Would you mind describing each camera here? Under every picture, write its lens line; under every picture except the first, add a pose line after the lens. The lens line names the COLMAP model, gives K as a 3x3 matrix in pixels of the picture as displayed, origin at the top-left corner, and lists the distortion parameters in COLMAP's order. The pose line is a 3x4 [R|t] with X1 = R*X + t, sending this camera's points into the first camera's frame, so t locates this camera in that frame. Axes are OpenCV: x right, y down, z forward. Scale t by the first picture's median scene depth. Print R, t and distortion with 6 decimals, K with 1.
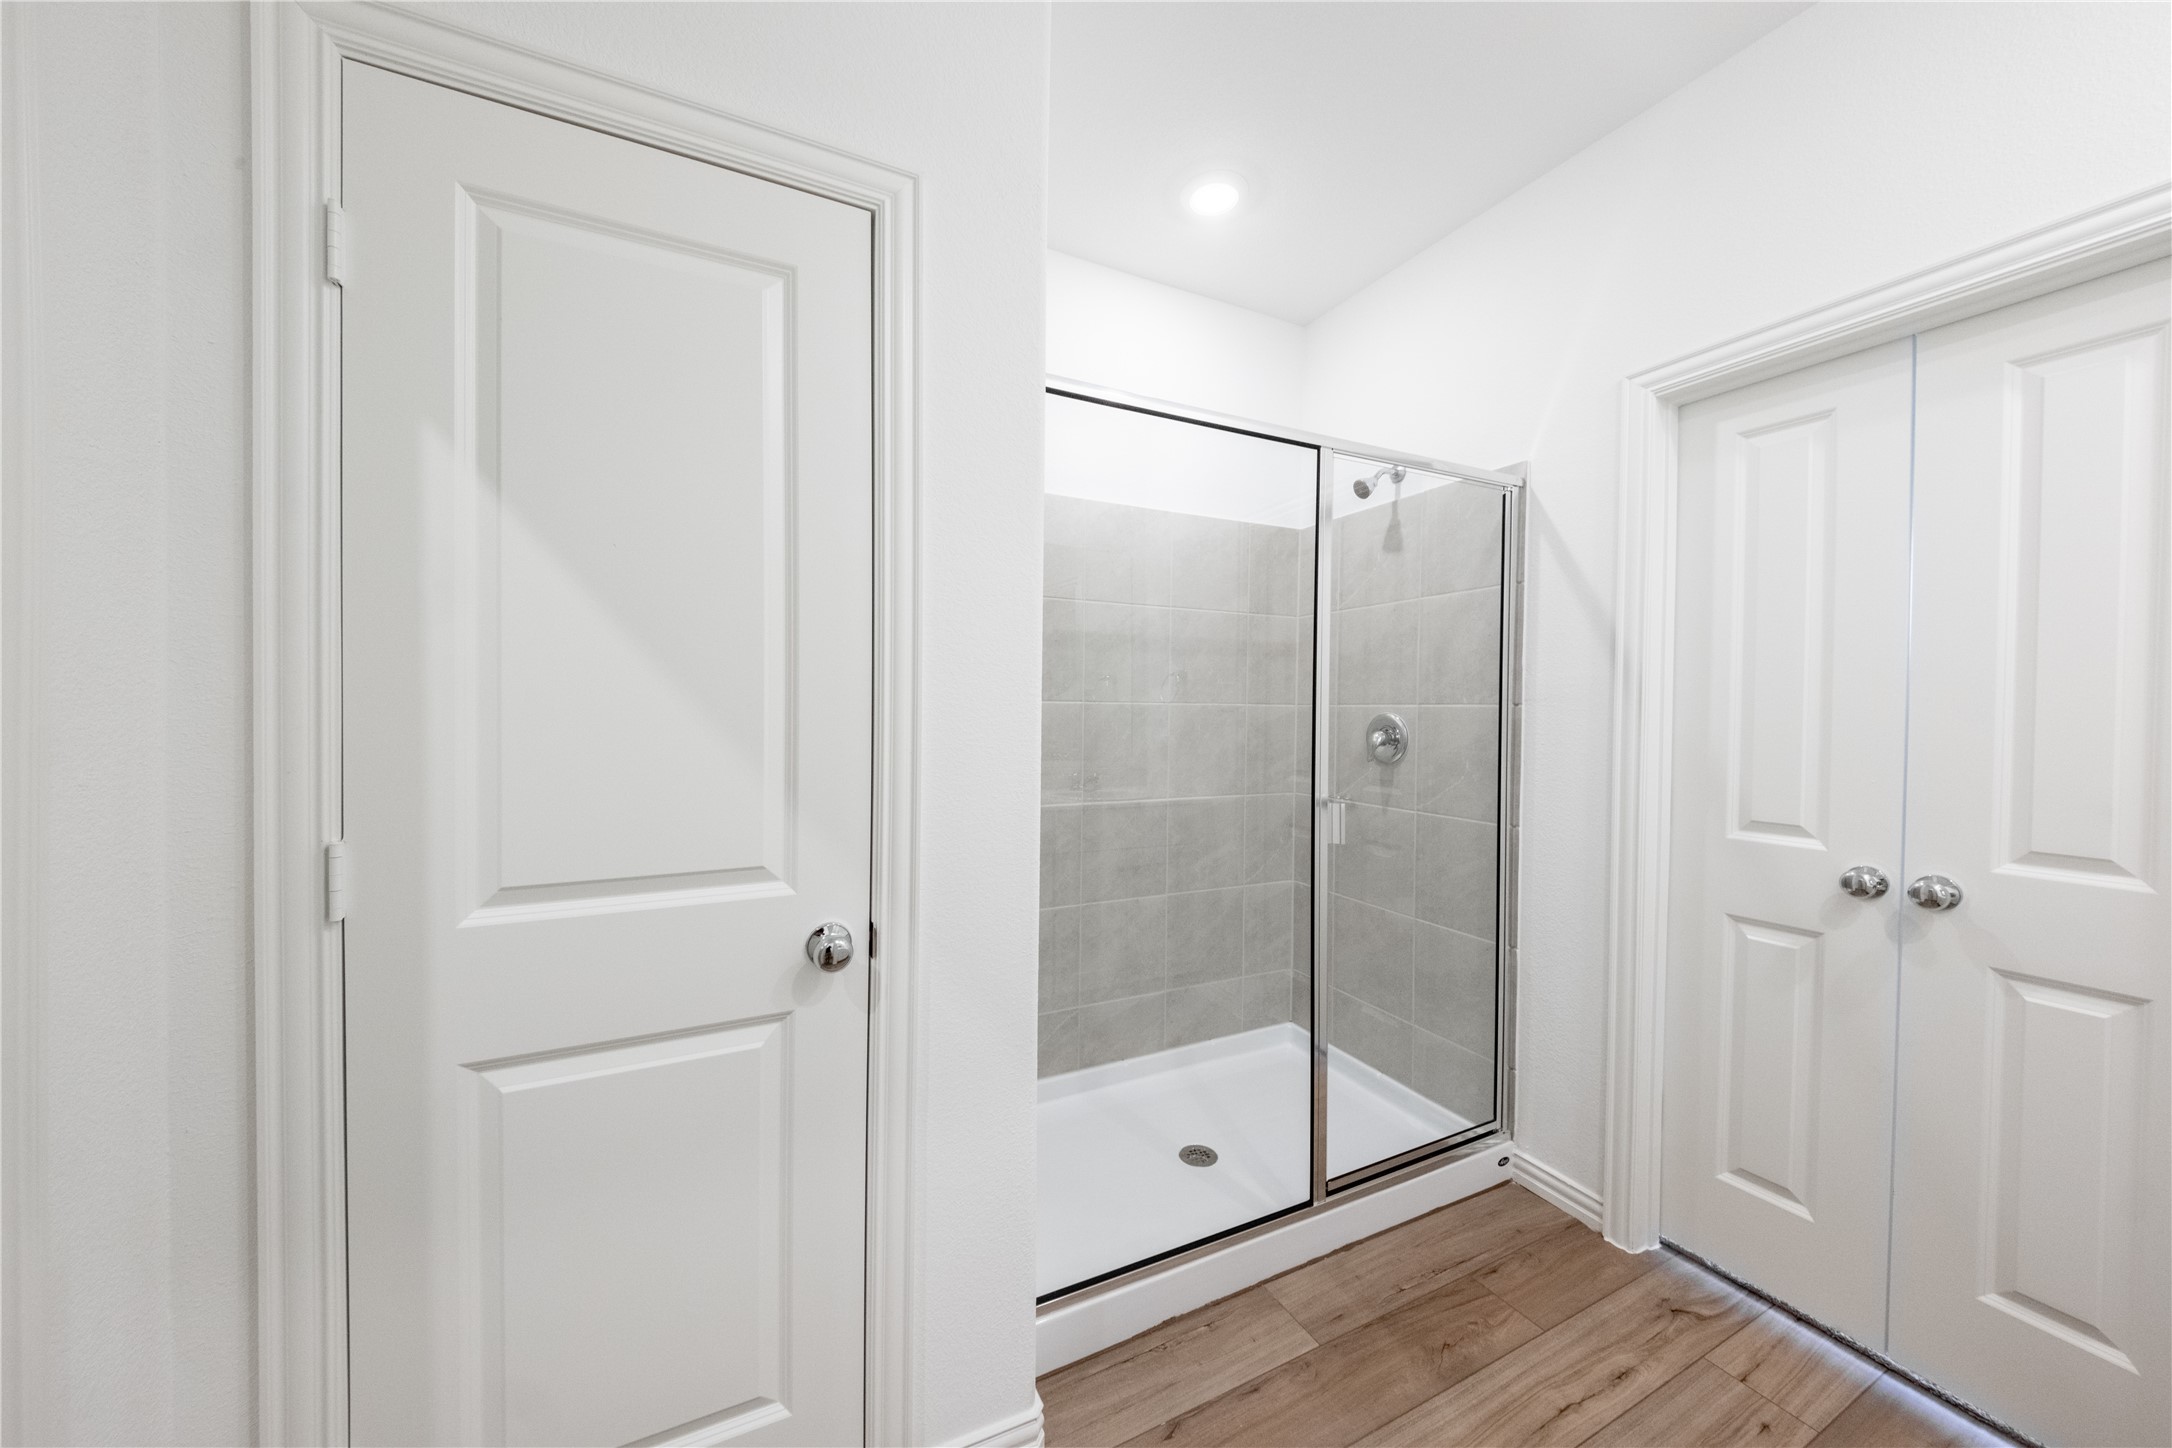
lens RADIAL K [[750.3, 0, 1068.6], [0, 750.3, 714.2], [0, 0, 1]] dist [-0.005879, -0.000662]
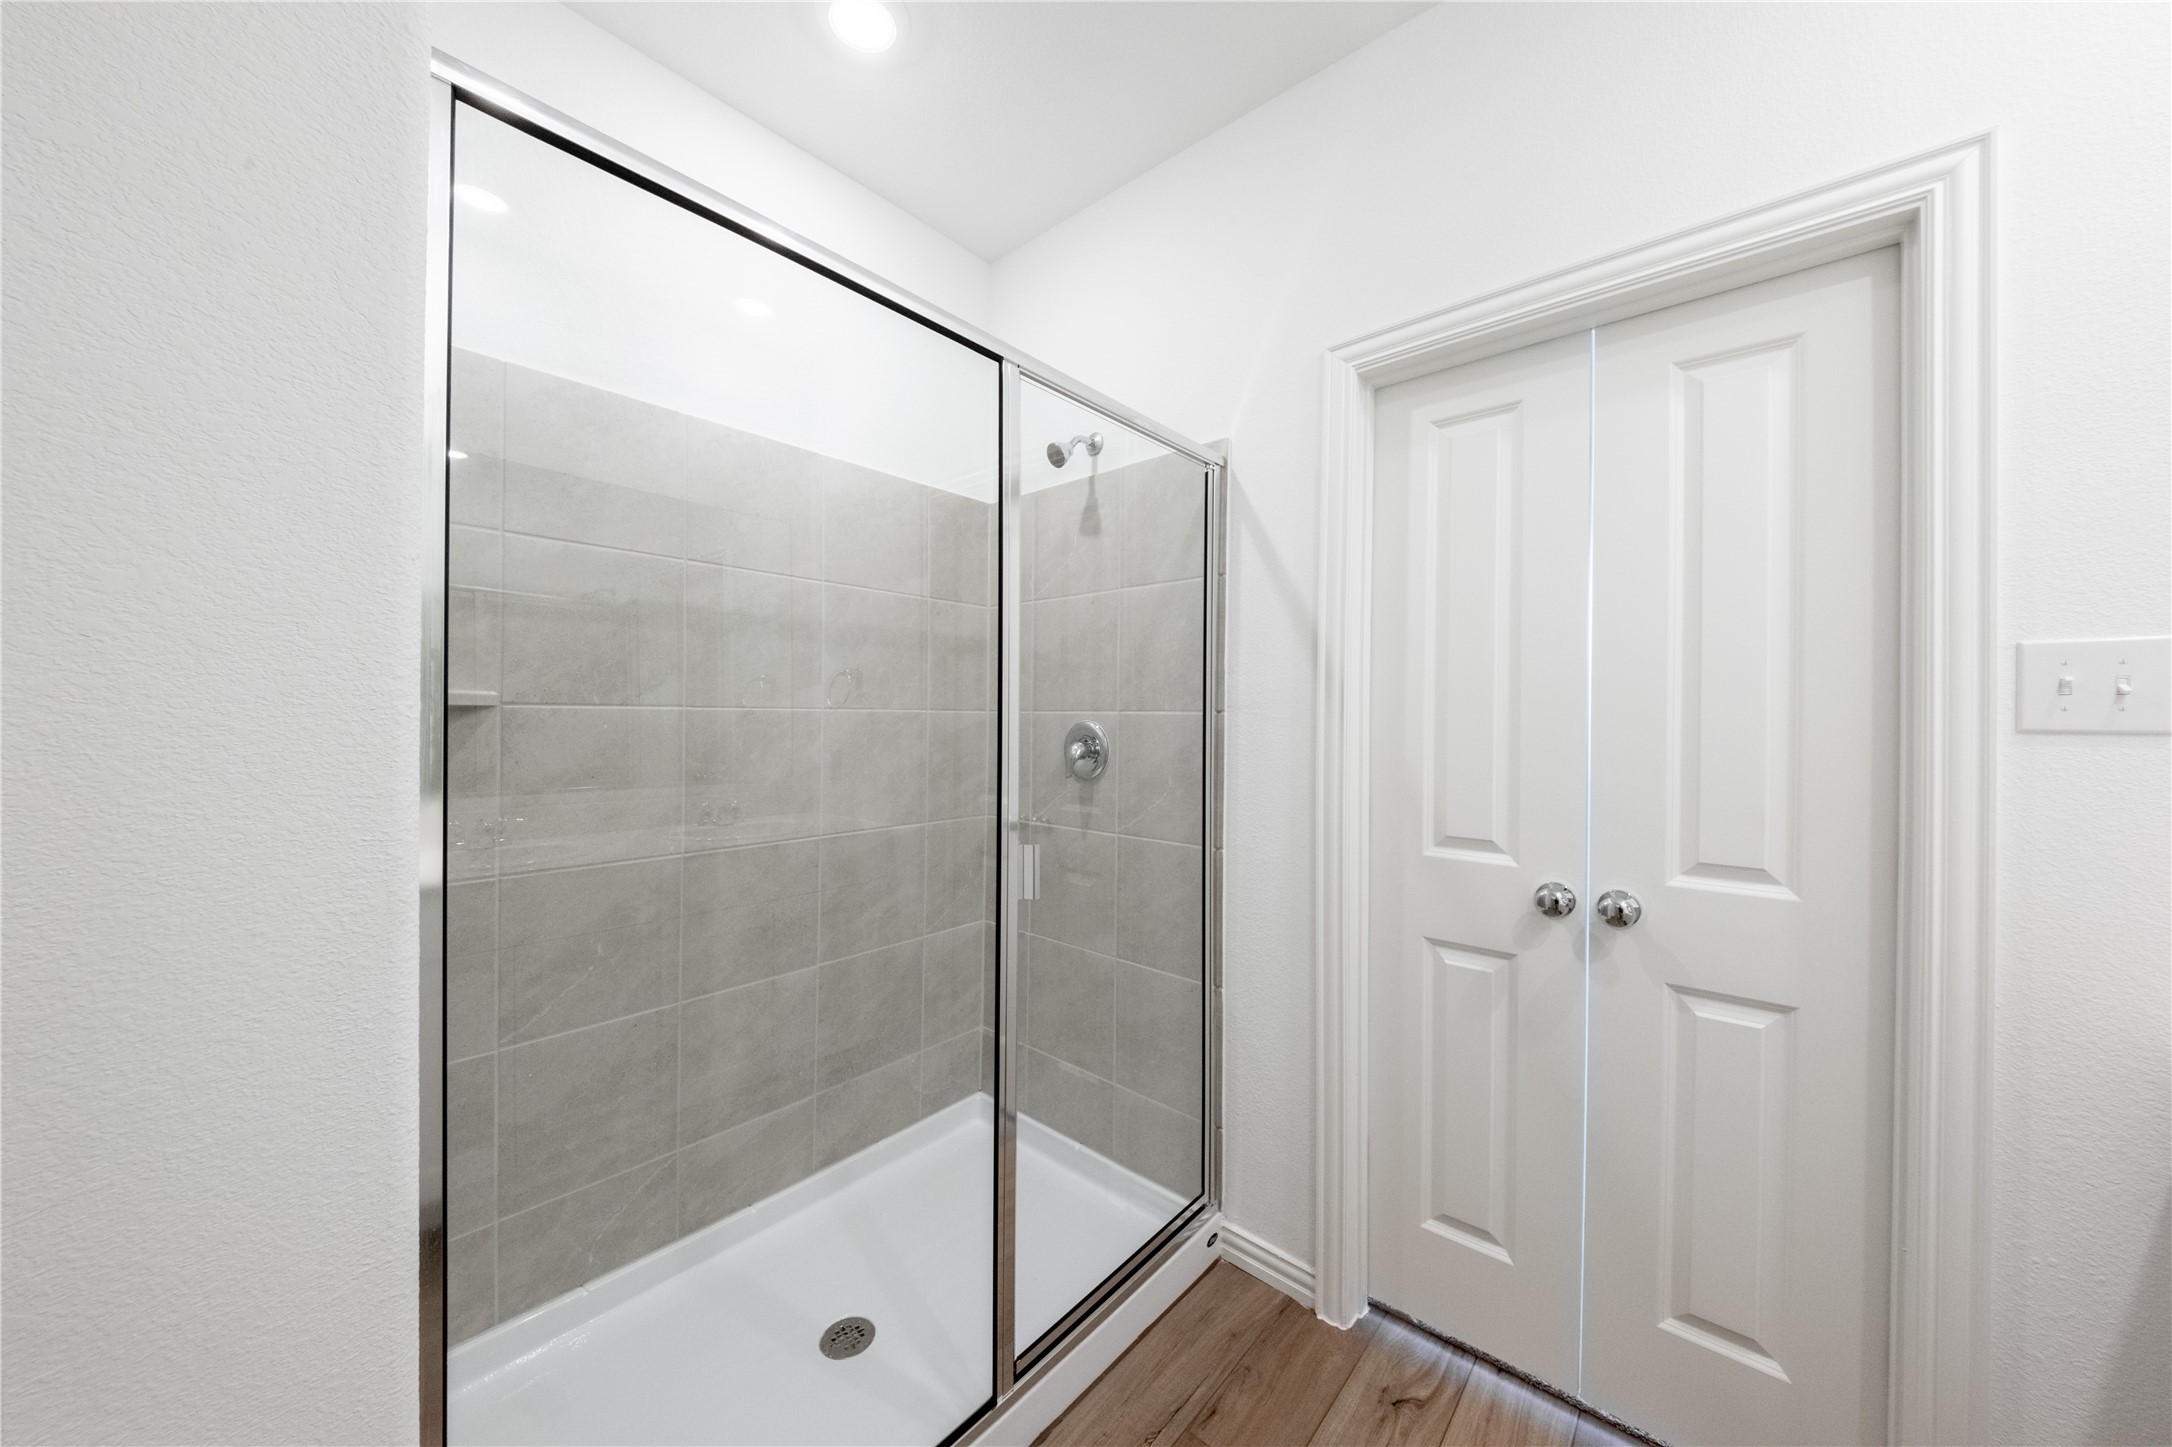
lens RADIAL K [[750.3, 0, 1075.4], [0, 750.3, 715.5], [0, 0, 1]] dist [-0.005879, -0.000662]
pose [[0.923746, -0.002164, 0.382999, 0.125470], [0.004708, 0.999973, -0.005704, -0.004872], [-0.382976, 0.007072, 0.923731, 0.309328]]
